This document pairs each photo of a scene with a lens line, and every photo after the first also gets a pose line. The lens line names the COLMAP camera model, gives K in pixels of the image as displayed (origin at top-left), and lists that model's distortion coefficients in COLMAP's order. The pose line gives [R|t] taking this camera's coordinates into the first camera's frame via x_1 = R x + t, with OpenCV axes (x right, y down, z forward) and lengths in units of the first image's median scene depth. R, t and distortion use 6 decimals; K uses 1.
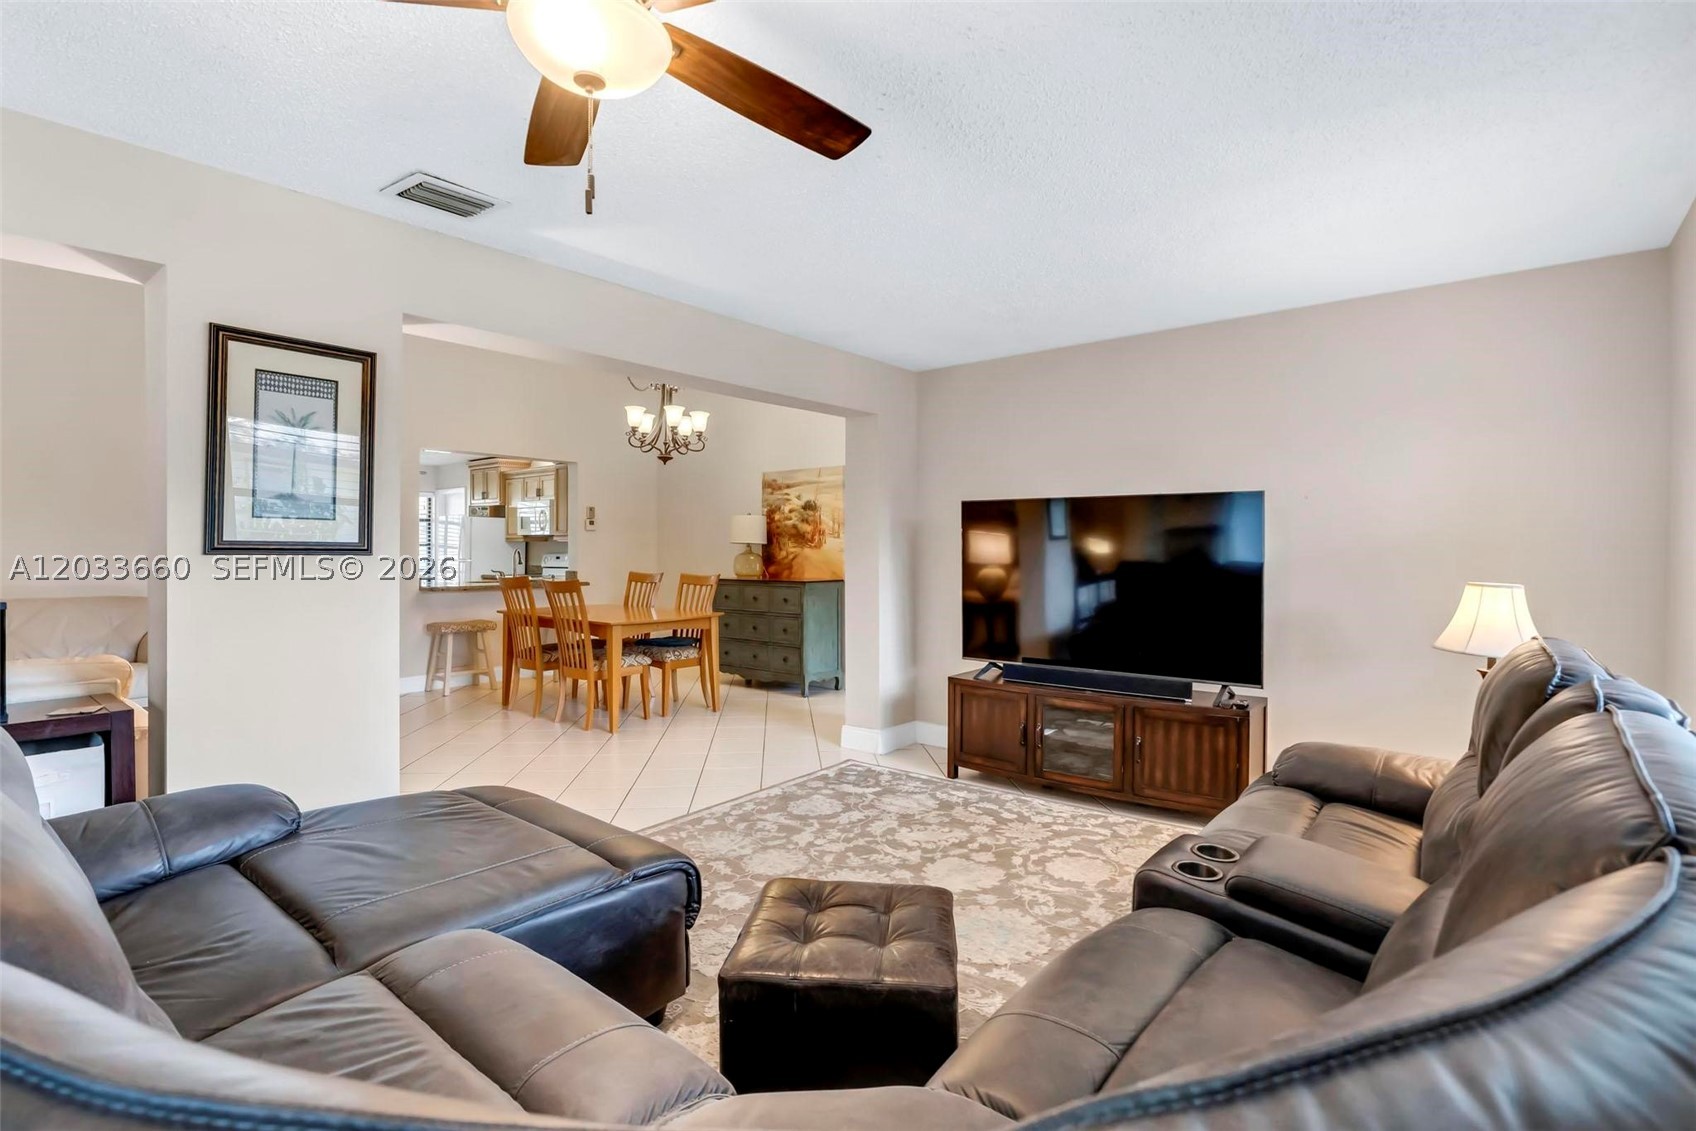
lens RADIAL K [[809.1, 0, 861.0], [0, 809.1, 551.2], [0, 0, 1]] dist [-0.014269, -0.000033]
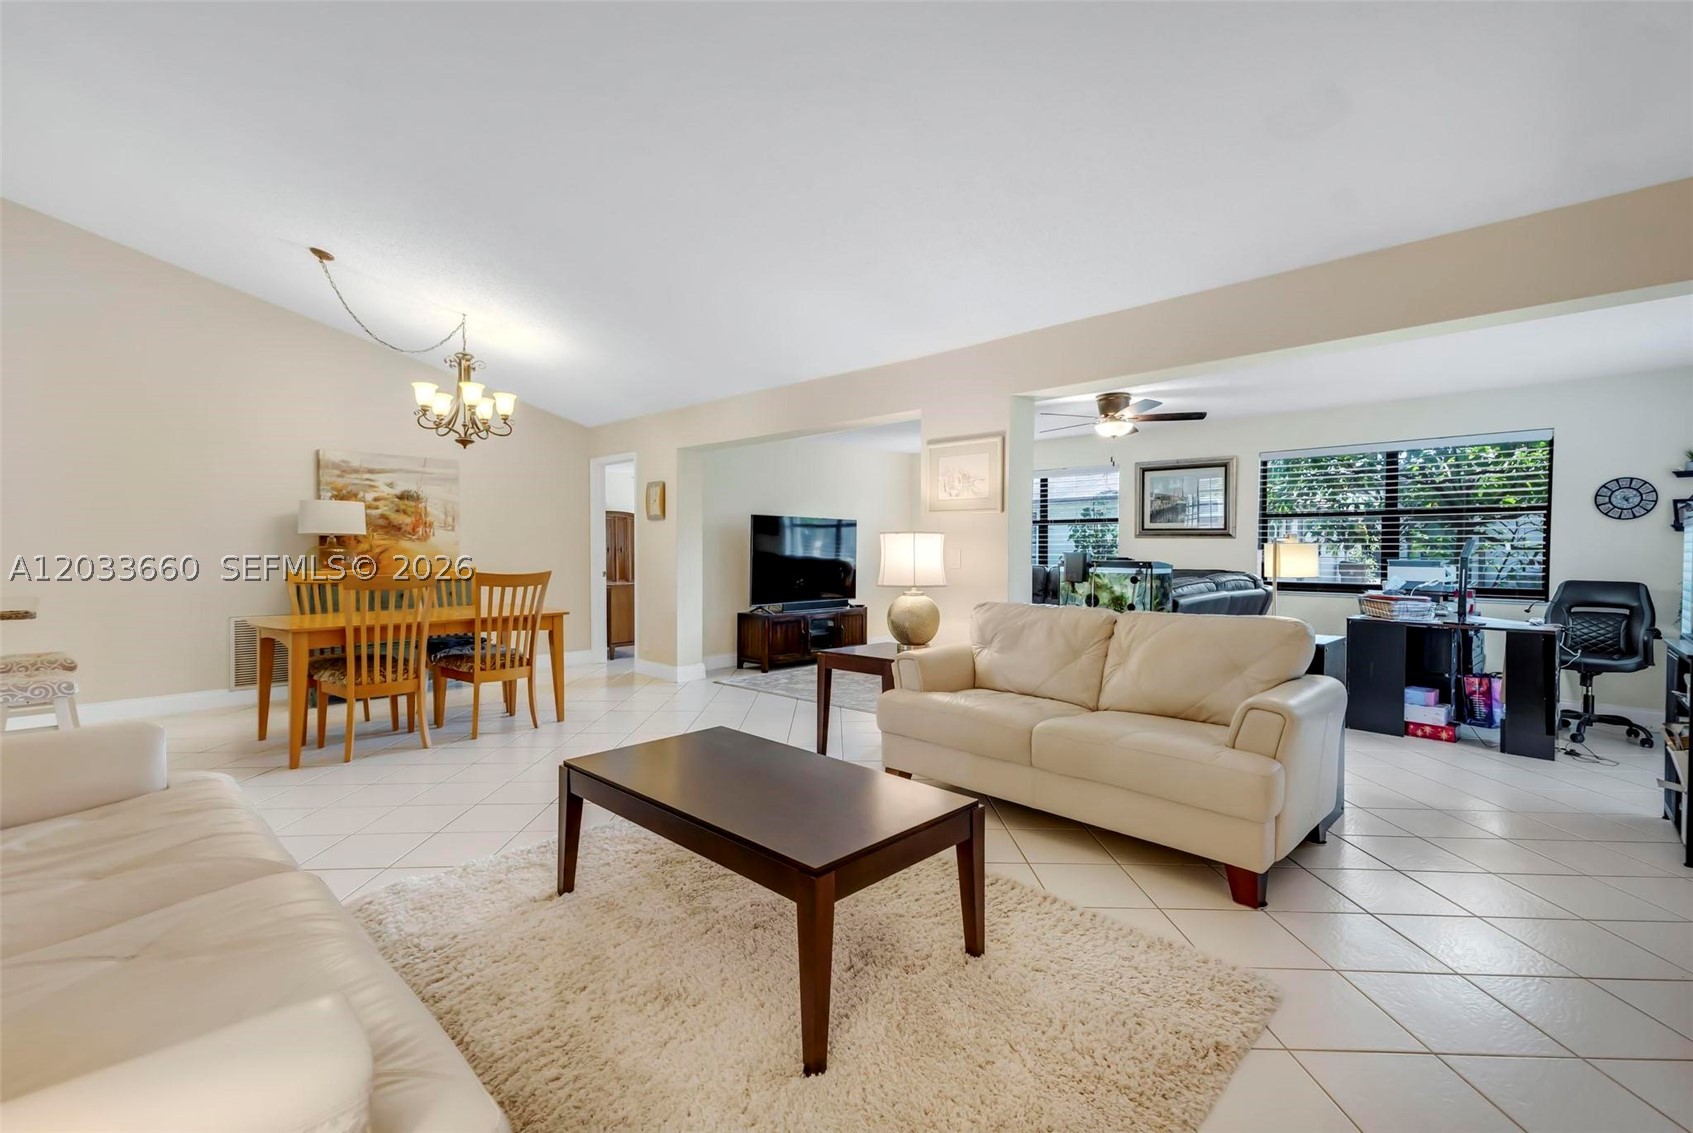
lens RADIAL K [[748.4, 0, 840.1], [0, 748.4, 566.4], [0, 0, 1]] dist [0.037668, 0.000353]
pose [[0.090280, -0.022575, 0.995661, -0.942431], [0.003102, 0.999745, 0.022386, 0.008186], [-0.995912, 0.001068, 0.090327, 0.439087]]
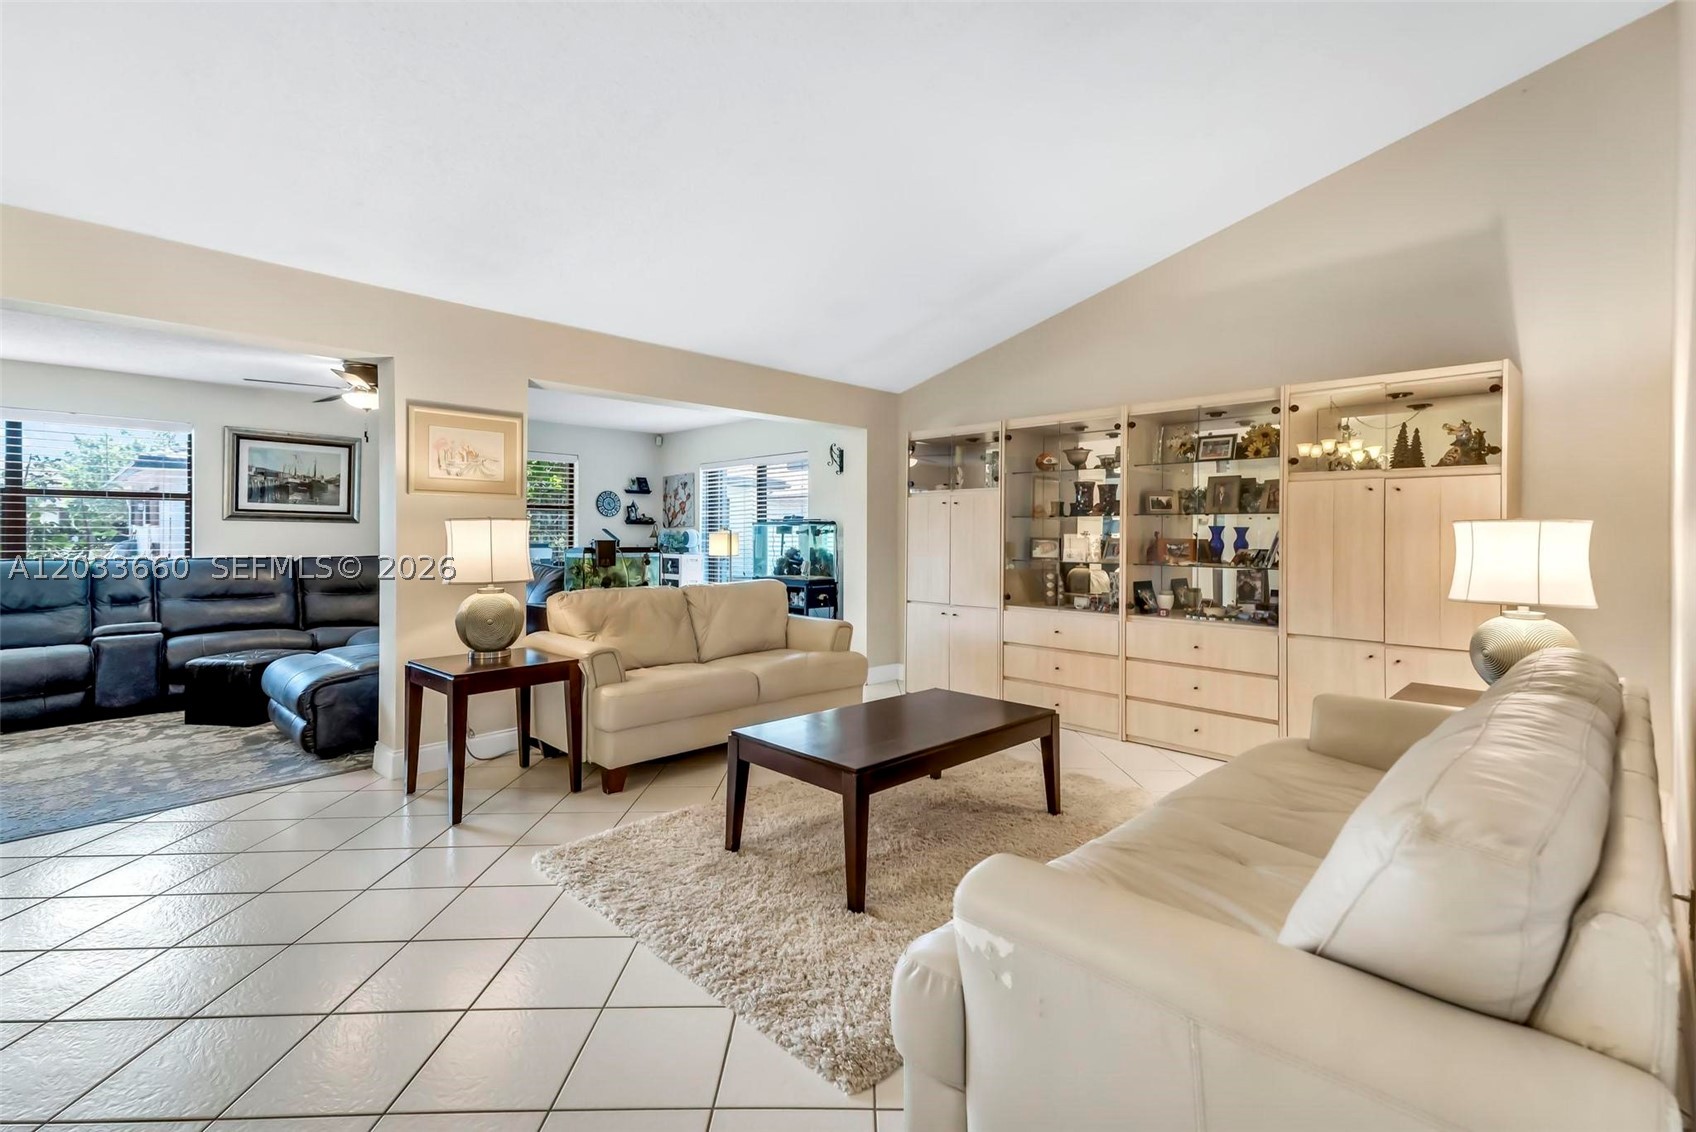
lens RADIAL K [[769.1, 0, 845.0], [0, 769.1, 531.9], [0, 0, 1]] dist [0.048464, -0.000062]
pose [[-0.995002, -0.002517, 0.099820, -0.619407], [-0.002203, 0.999992, 0.003254, 0.001578], [-0.099827, 0.003018, -0.995000, 0.946954]]
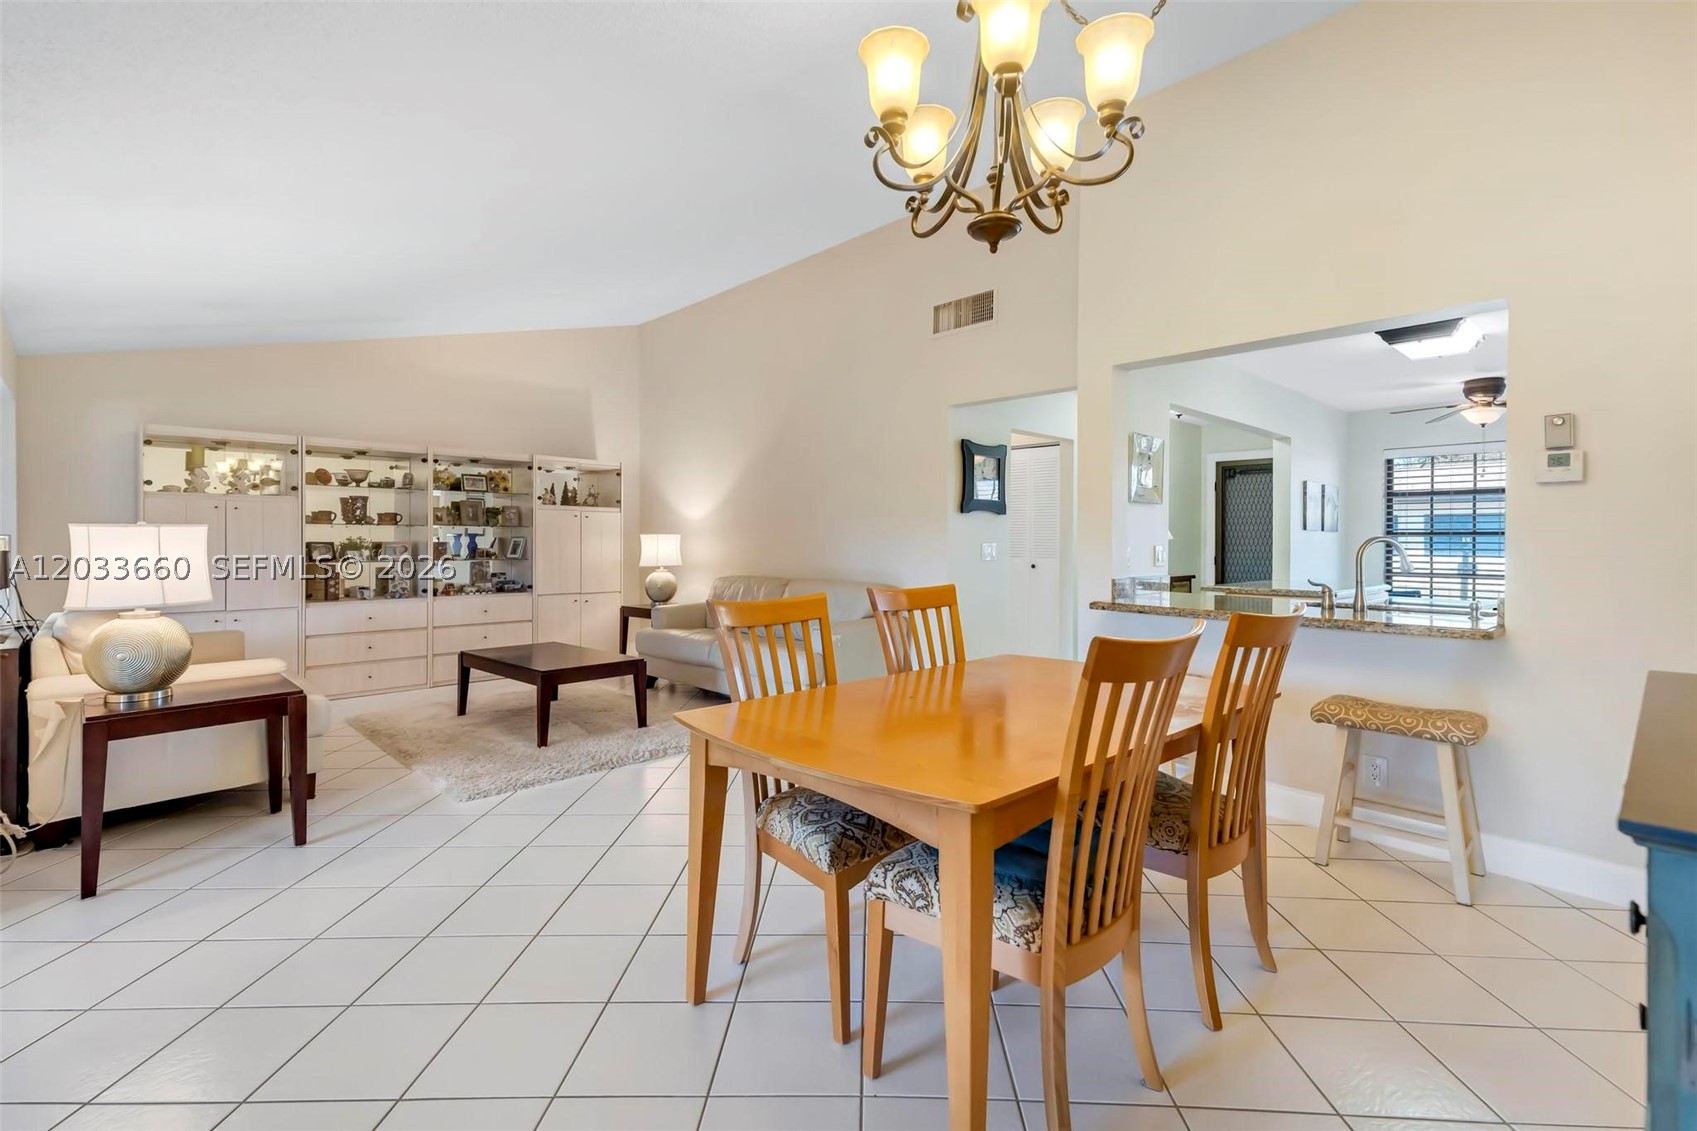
lens RADIAL K [[769.6, 0, 845.5], [0, 769.6, 531.4], [0, 0, 1]] dist [0.048464, -0.000062]
pose [[-0.143344, -0.007409, -0.989645, 0.048711], [-0.008256, 0.999946, -0.006291, -0.002299], [0.989638, 0.007269, -0.143397, 0.885527]]
